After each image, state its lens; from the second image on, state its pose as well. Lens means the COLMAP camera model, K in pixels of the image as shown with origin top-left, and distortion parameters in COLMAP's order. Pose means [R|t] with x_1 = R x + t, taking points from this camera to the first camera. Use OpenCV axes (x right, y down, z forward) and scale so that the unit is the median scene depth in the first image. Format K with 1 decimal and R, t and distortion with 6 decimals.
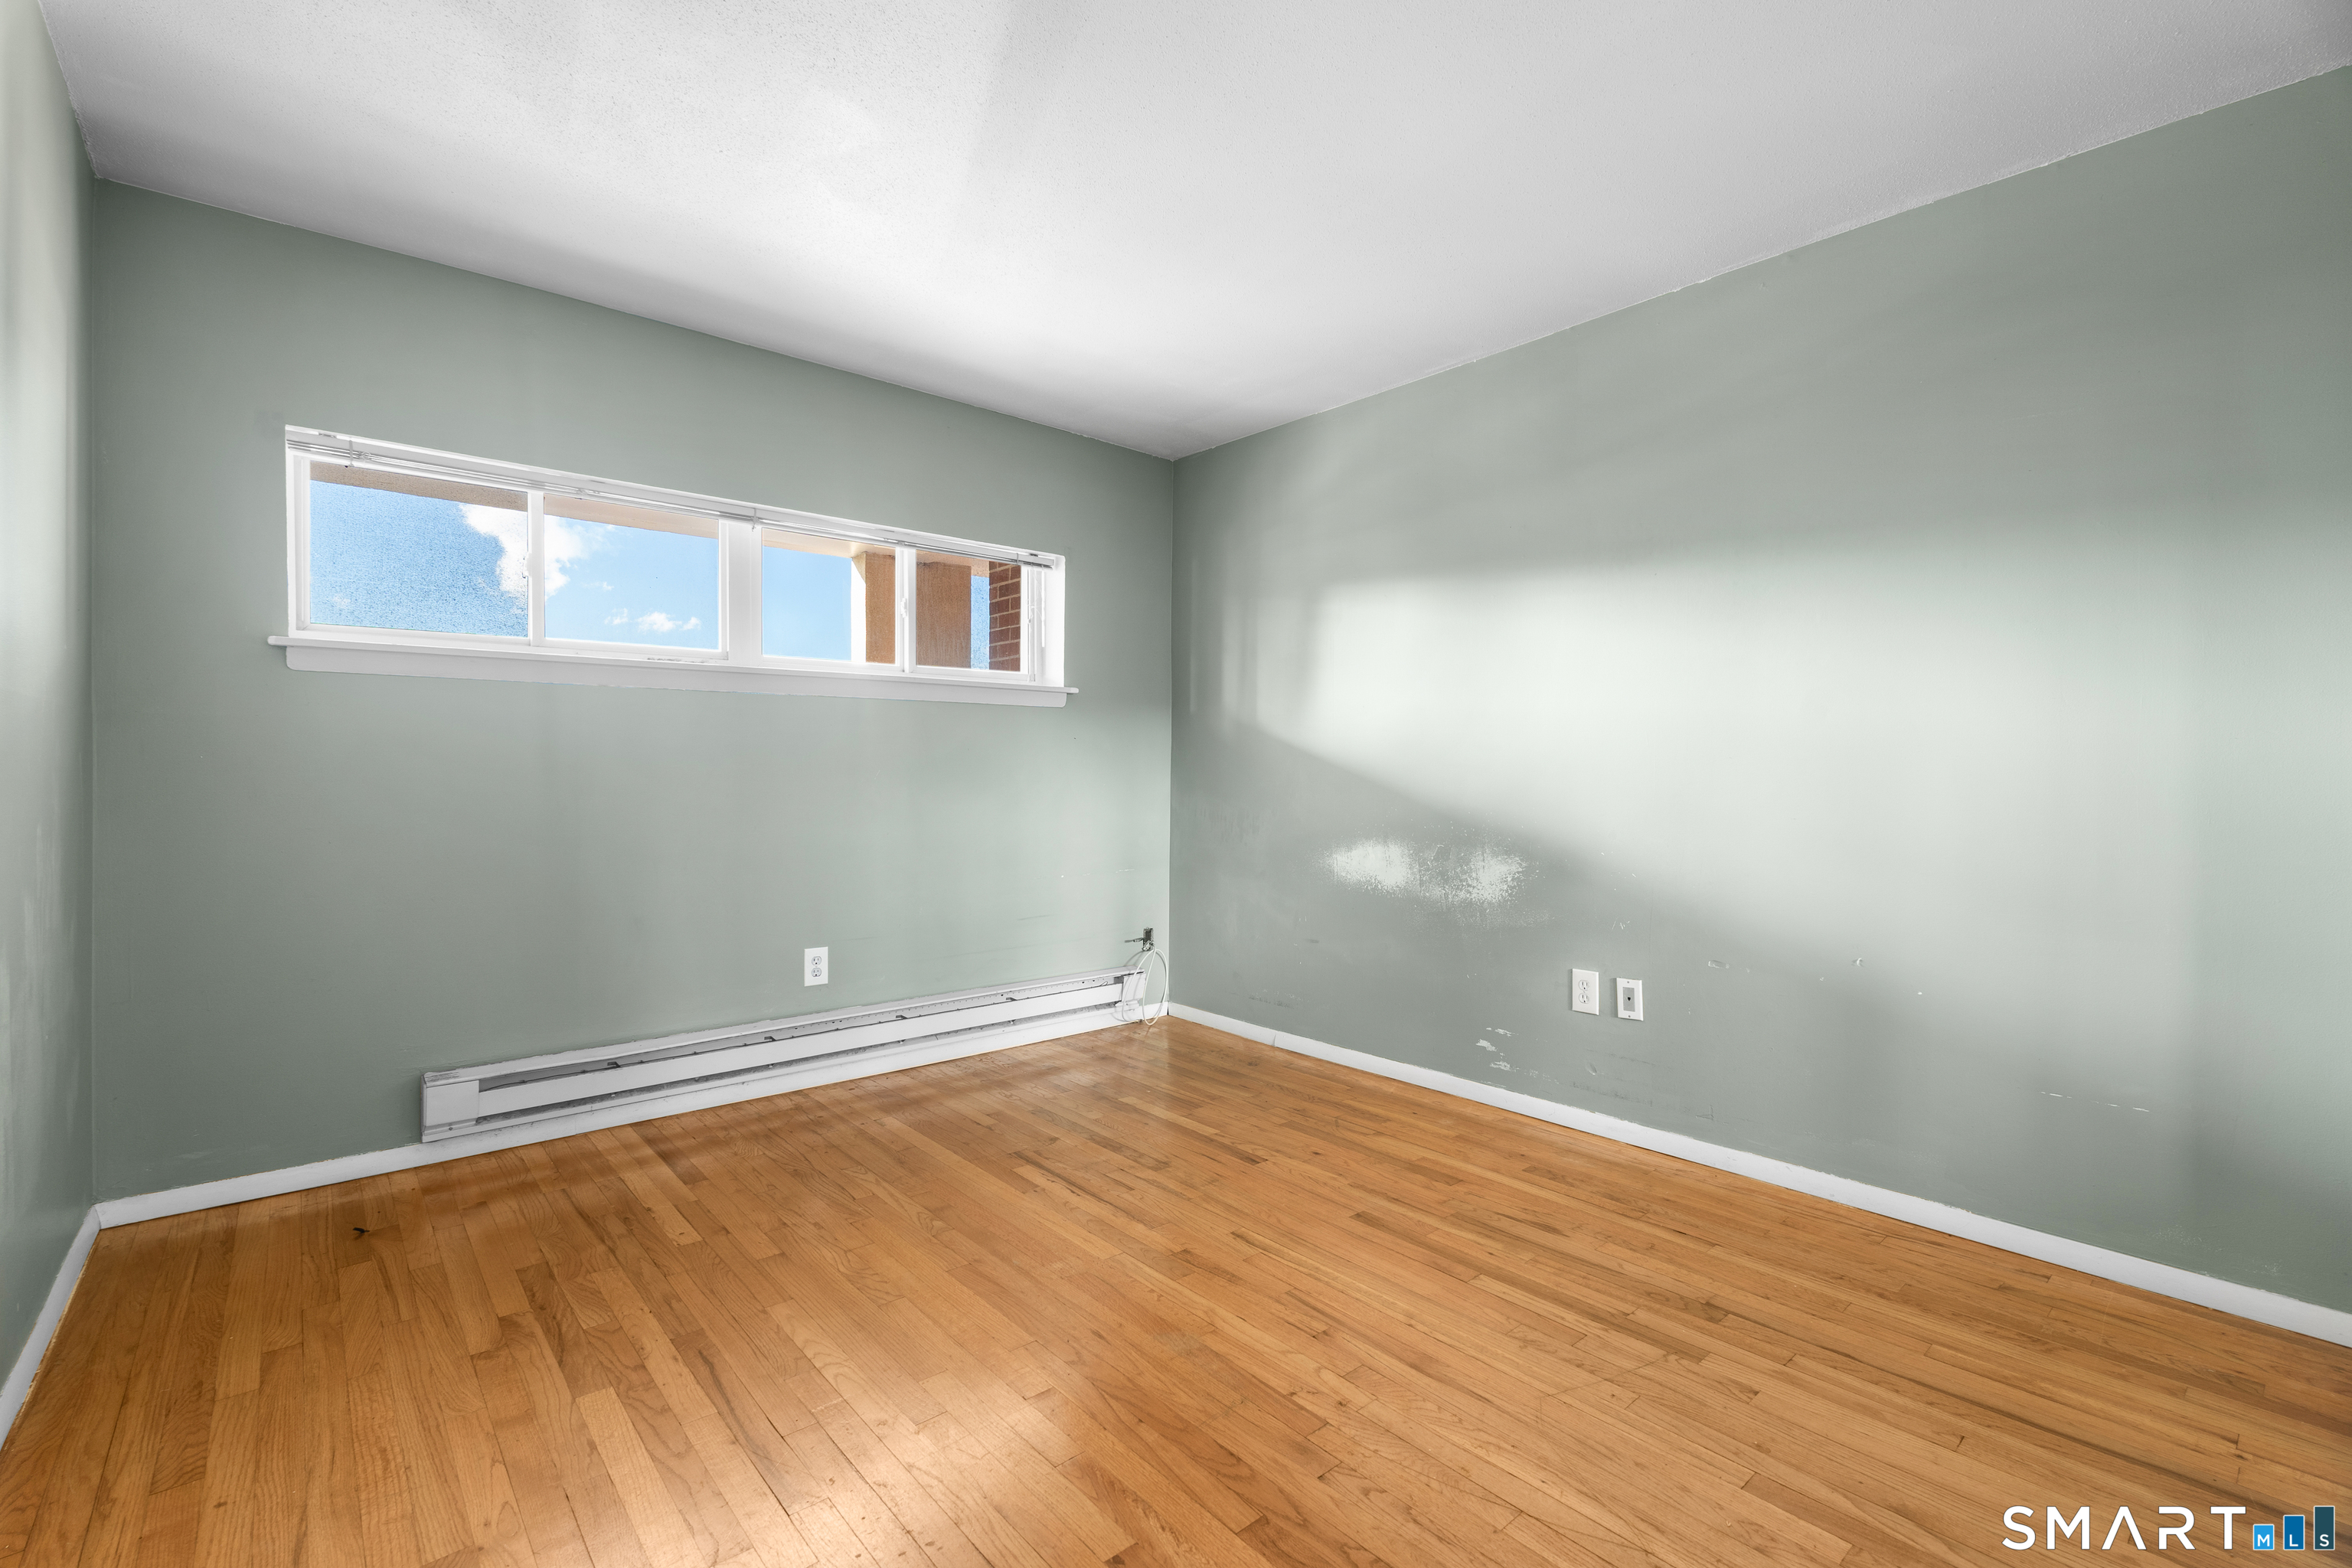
lens RADIAL K [[1035.6, 0, 1174.6], [0, 1035.6, 782.6], [0, 0, 1]] dist [-0.000620, 0.000224]
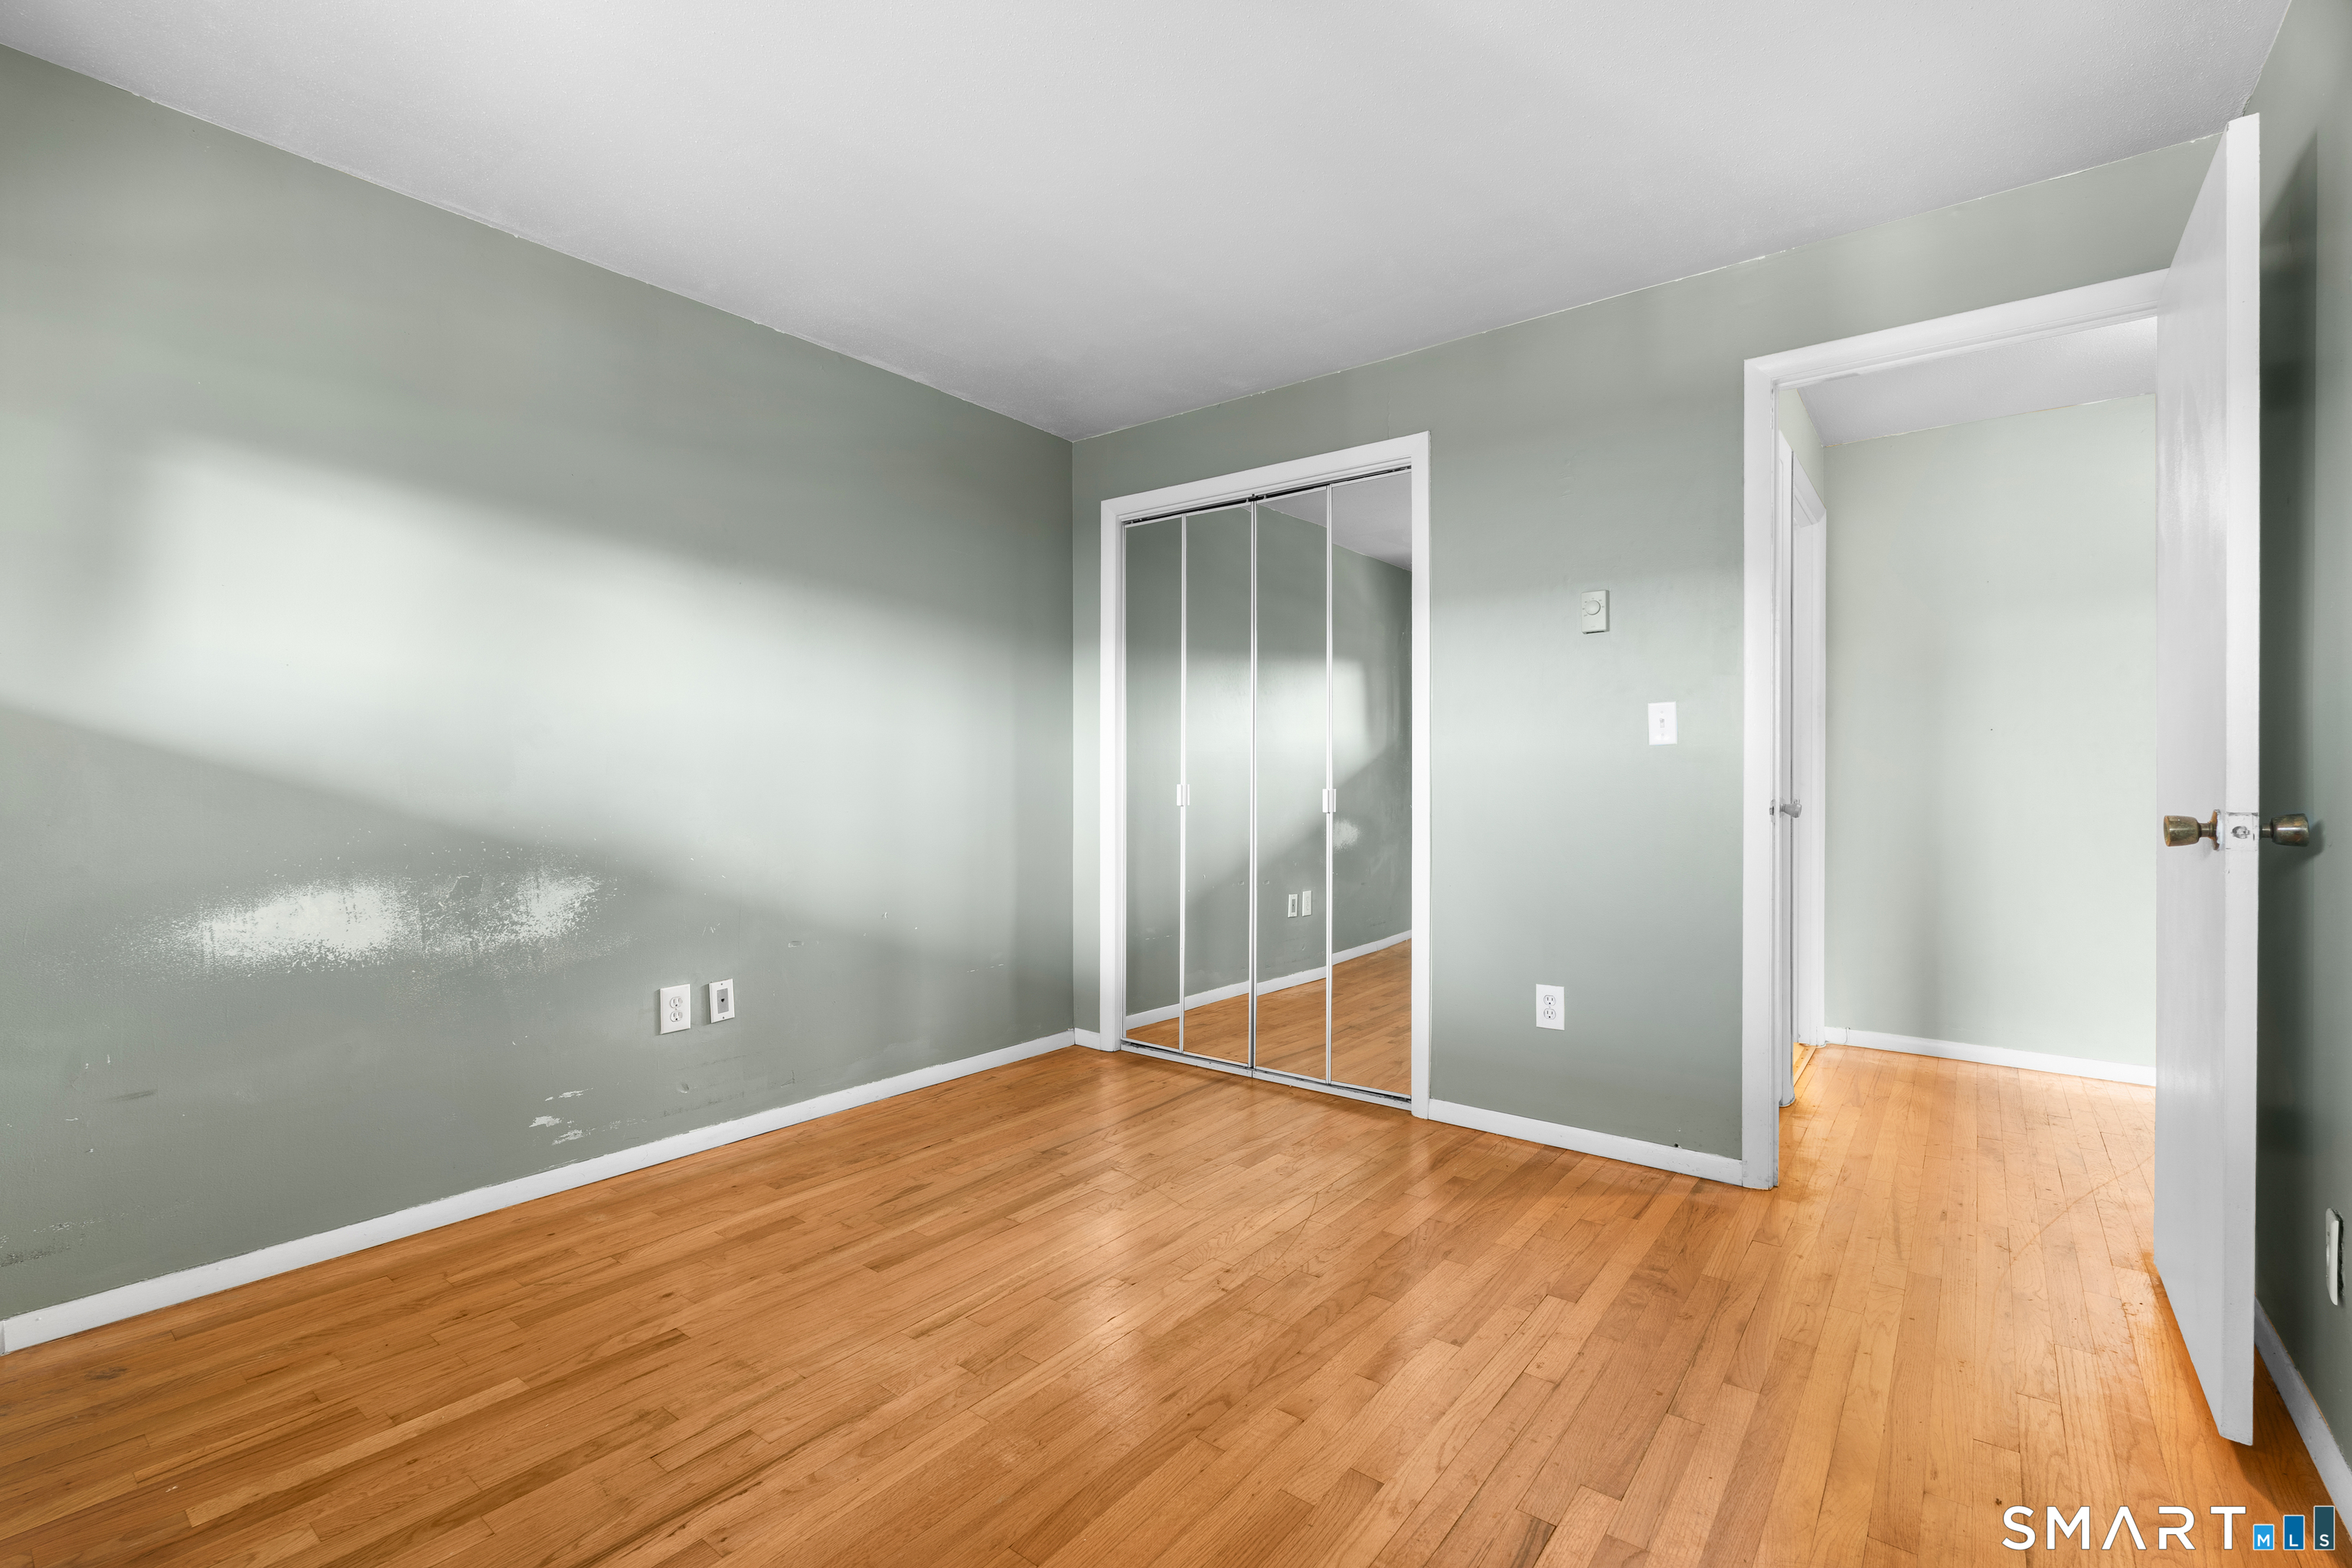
lens RADIAL K [[1035.6, 0, 1175.2], [0, 1035.6, 778.3], [0, 0, 1]] dist [-0.000620, 0.000224]
pose [[-0.190172, -0.005255, 0.981737, -0.625150], [0.007250, 0.999951, 0.006757, -0.009743], [-0.981724, 0.008403, -0.190125, 0.754752]]
